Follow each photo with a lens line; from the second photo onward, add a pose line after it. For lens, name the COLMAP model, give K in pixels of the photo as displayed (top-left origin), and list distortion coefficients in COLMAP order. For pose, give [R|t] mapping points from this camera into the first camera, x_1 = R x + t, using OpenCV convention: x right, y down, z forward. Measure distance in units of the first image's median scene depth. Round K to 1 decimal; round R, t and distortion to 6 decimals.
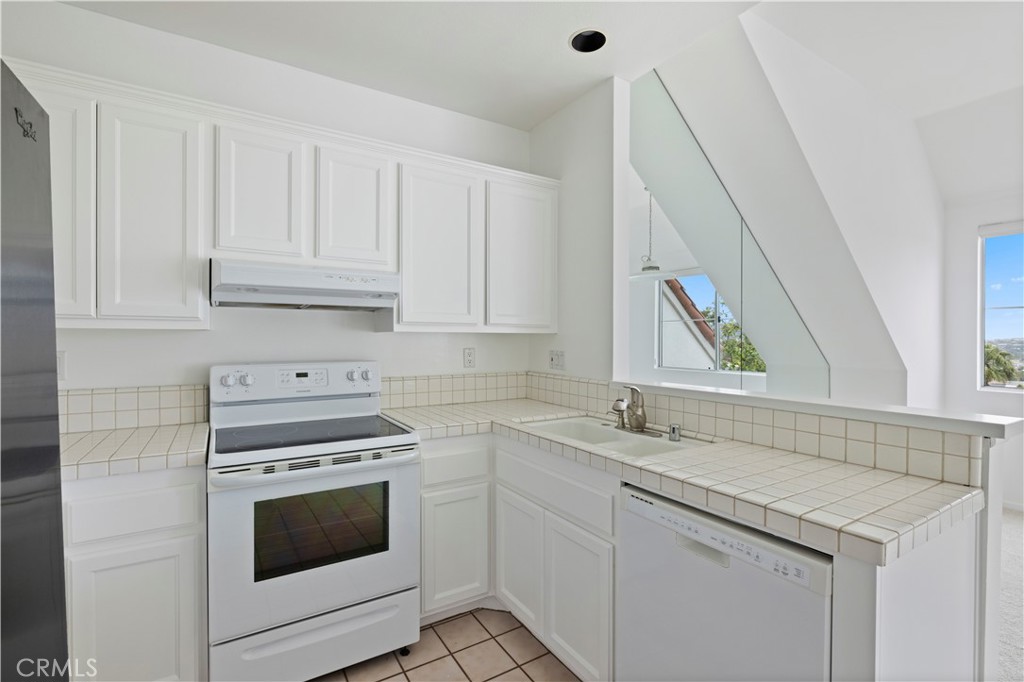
lens RADIAL K [[471.0, 0, 512.0], [0, 471.0, 341.0], [0, 0, 1]] dist [-0.000228, 0.000000]
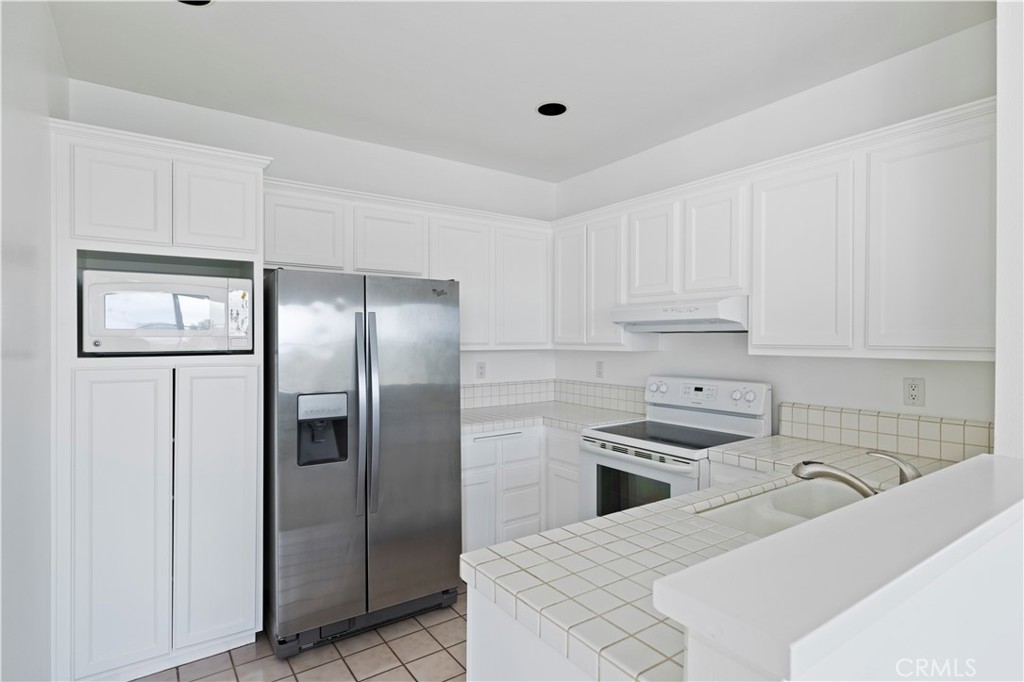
lens RADIAL K [[532.1, 0, 511.7], [0, 532.1, 336.8], [0, 0, 1]] dist [0.001365, 0.000483]
pose [[0.055651, -0.012569, -0.998371, 0.925807], [-0.016883, 0.999766, -0.013528, -0.036237], [0.998308, 0.017608, 0.055426, 0.485932]]
